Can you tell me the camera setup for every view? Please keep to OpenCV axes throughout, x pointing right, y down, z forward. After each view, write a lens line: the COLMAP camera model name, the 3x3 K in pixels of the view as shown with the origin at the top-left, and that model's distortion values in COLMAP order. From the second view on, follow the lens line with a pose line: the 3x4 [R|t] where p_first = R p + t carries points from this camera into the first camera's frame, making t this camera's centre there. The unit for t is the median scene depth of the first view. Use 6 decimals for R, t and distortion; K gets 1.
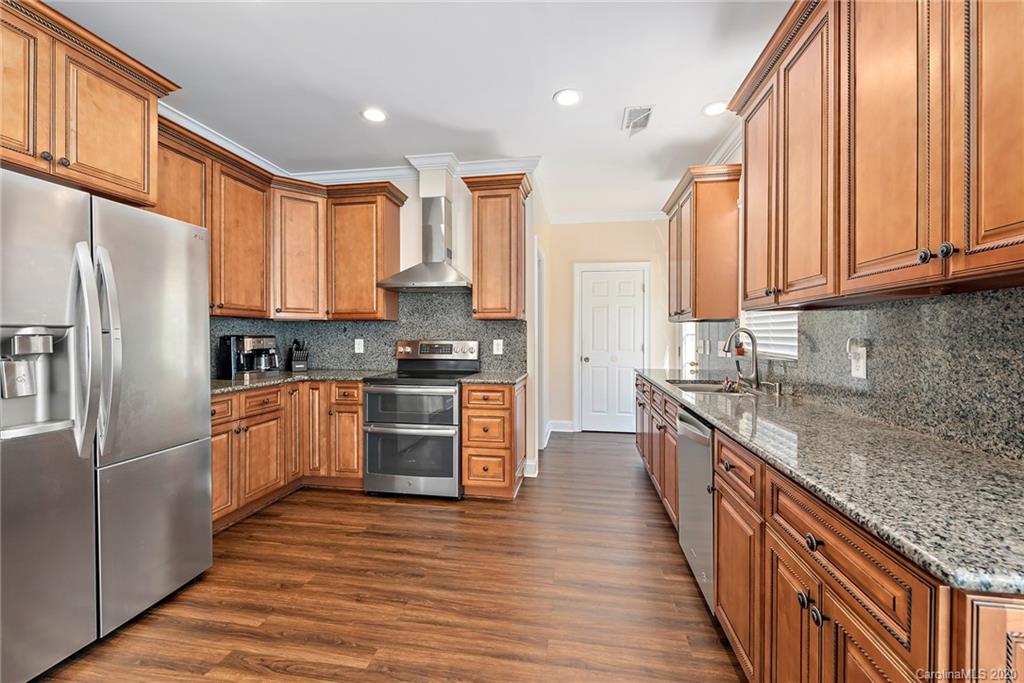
lens RADIAL K [[402.6, 0, 520.7], [0, 402.6, 339.1], [0, 0, 1]] dist [0.004956, -0.002013]
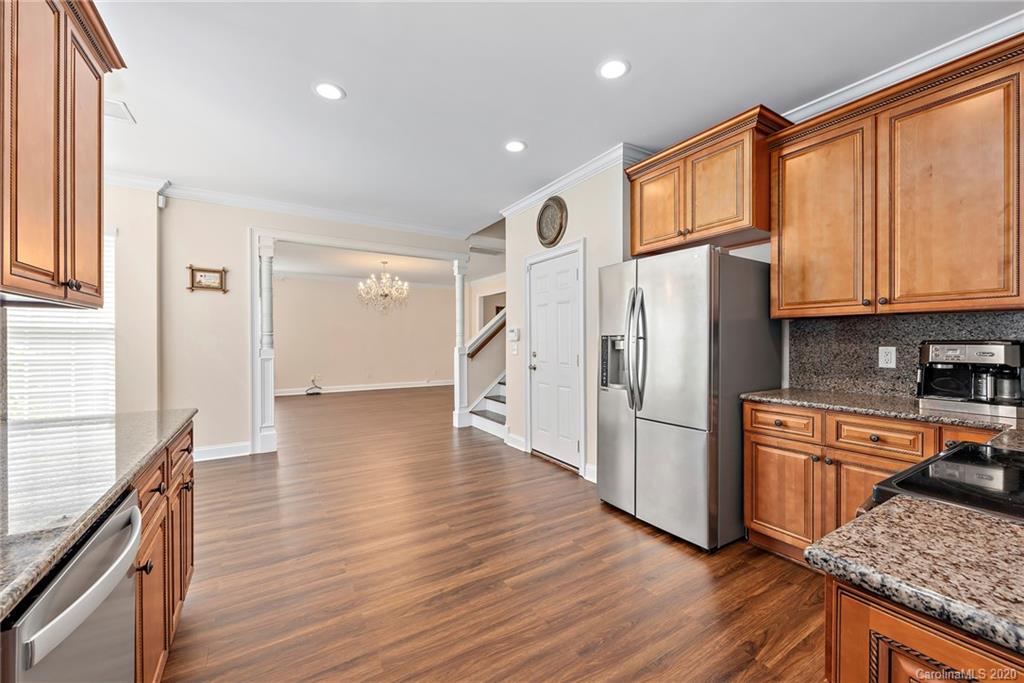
lens RADIAL K [[402.6, 0, 519.5], [0, 402.6, 338.6], [0, 0, 1]] dist [0.004956, -0.002013]
pose [[-0.754872, -0.004097, -0.655859, 0.223080], [-0.007026, 0.999974, 0.001841, -0.007569], [0.655834, 0.005998, -0.754881, 0.955790]]
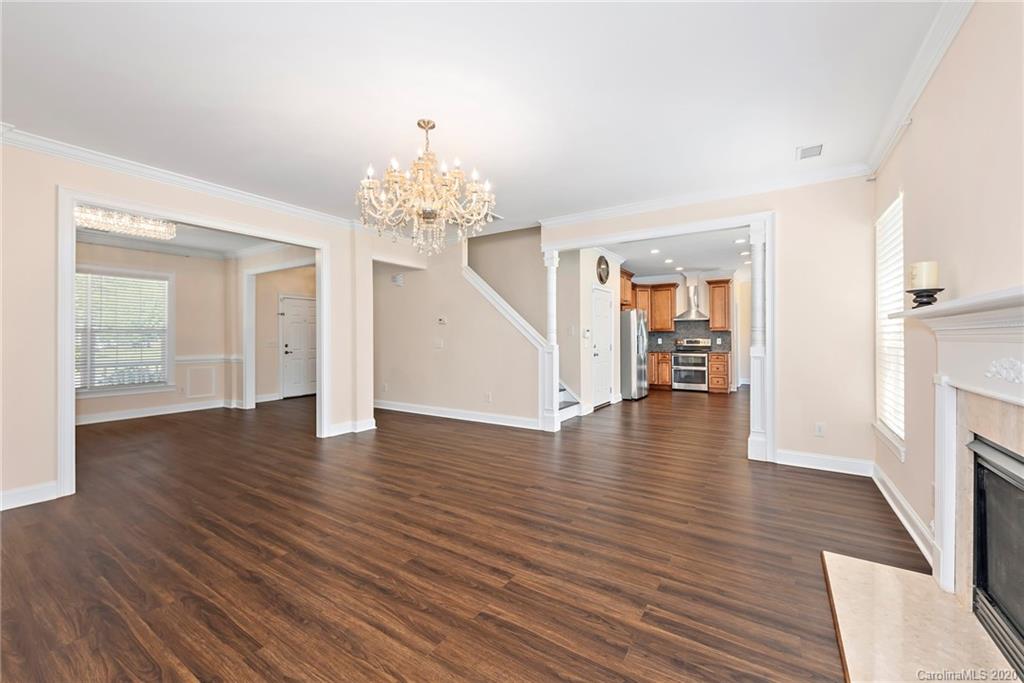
lens RADIAL K [[402.6, 0, 516.7], [0, 402.6, 335.2], [0, 0, 1]] dist [0.004956, -0.002013]
pose [[0.914413, -0.006535, -0.404730, -0.215037], [-0.000774, 0.999840, -0.017893, 0.029381], [0.404782, 0.016675, 0.914261, -2.112556]]
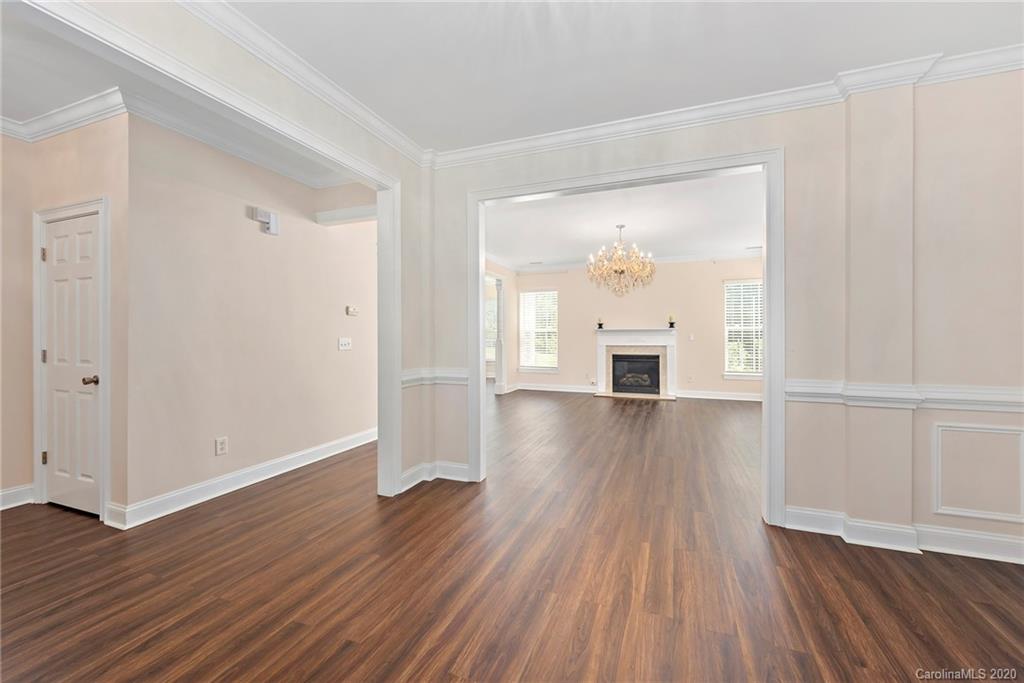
lens RADIAL K [[402.6, 0, 517.7], [0, 402.6, 335.8], [0, 0, 1]] dist [0.004956, -0.002013]
pose [[0.208410, 0.000646, 0.978041, -2.550874], [0.012310, 0.999919, -0.003284, 0.025839], [-0.977964, 0.012724, 0.208385, -1.316181]]
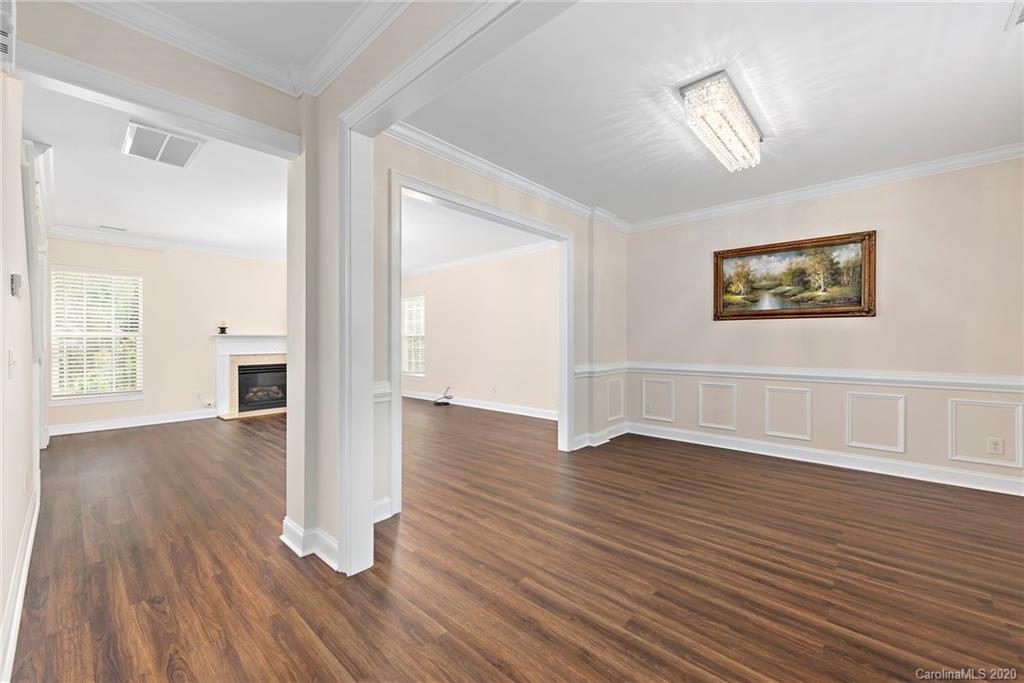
lens RADIAL K [[402.6, 0, 516.9], [0, 402.6, 341.4], [0, 0, 1]] dist [0.004956, -0.002013]
pose [[-0.835607, 0.005353, 0.549302, -2.267513], [0.011685, 0.999899, 0.008031, 0.017432], [-0.549204, 0.013129, -0.835585, -0.401900]]
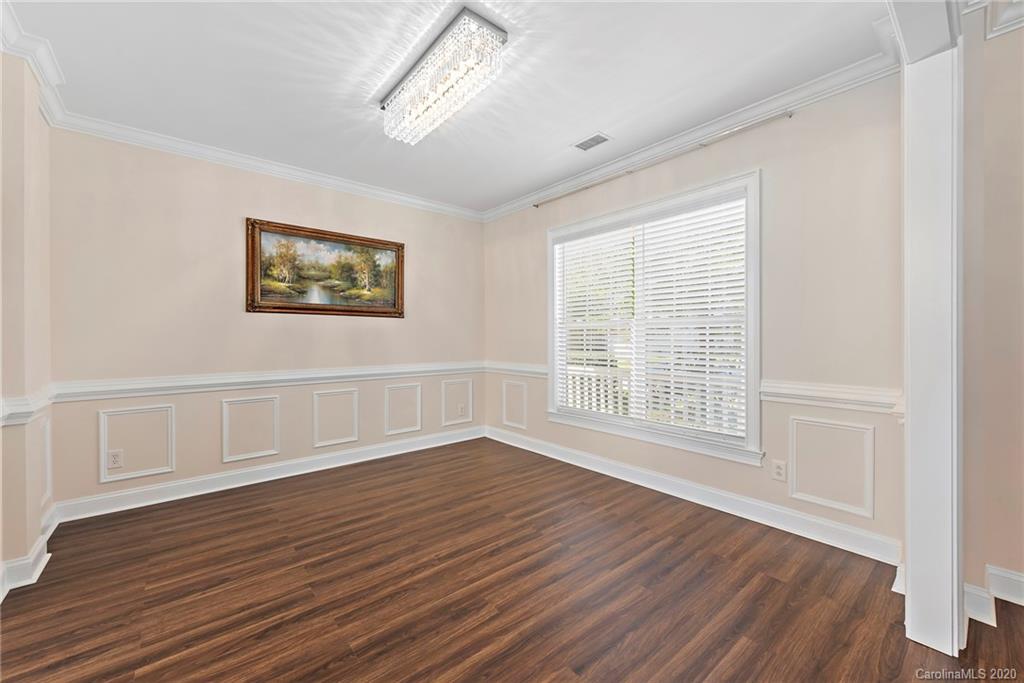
lens RADIAL K [[402.6, 0, 523.1], [0, 402.6, 338.7], [0, 0, 1]] dist [0.004956, -0.002013]
pose [[-0.647725, 0.010097, -0.761807, -1.730798], [-0.001045, 0.999899, 0.014141, 0.016584], [0.761874, 0.009955, -0.647649, -0.763666]]
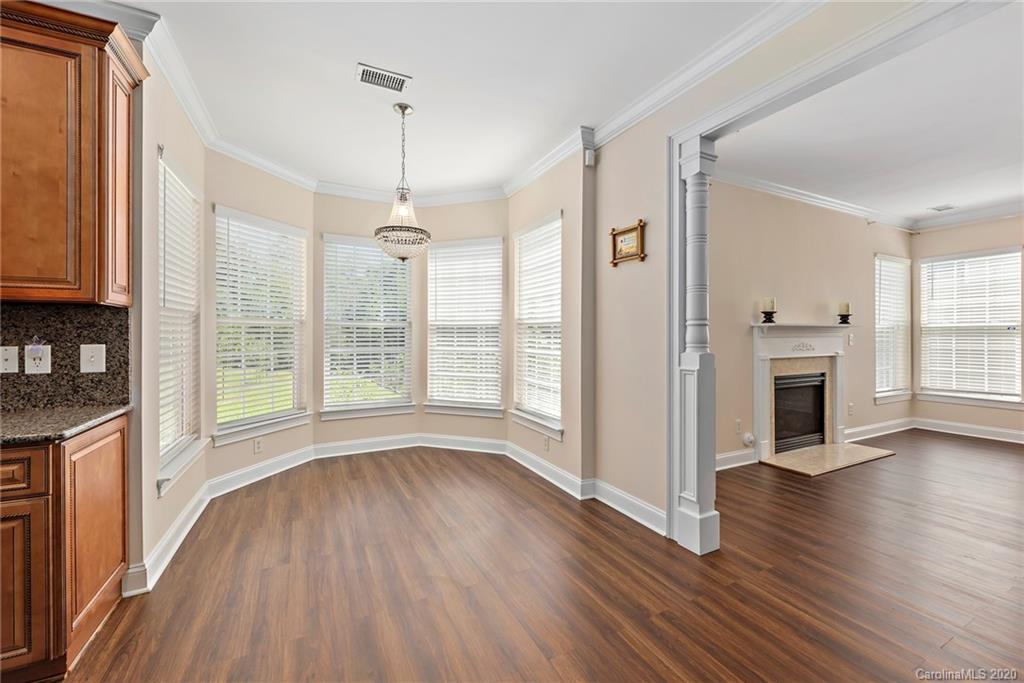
lens RADIAL K [[411.8, 0, 508.0], [0, 411.8, 338.1], [0, 0, 1]] dist [0.001527, 0.000074]
pose [[-0.581011, -0.004909, 0.813881, -0.438154], [0.009267, 0.999877, 0.012646, 0.000741], [-0.813843, 0.014890, -0.580895, 0.056907]]
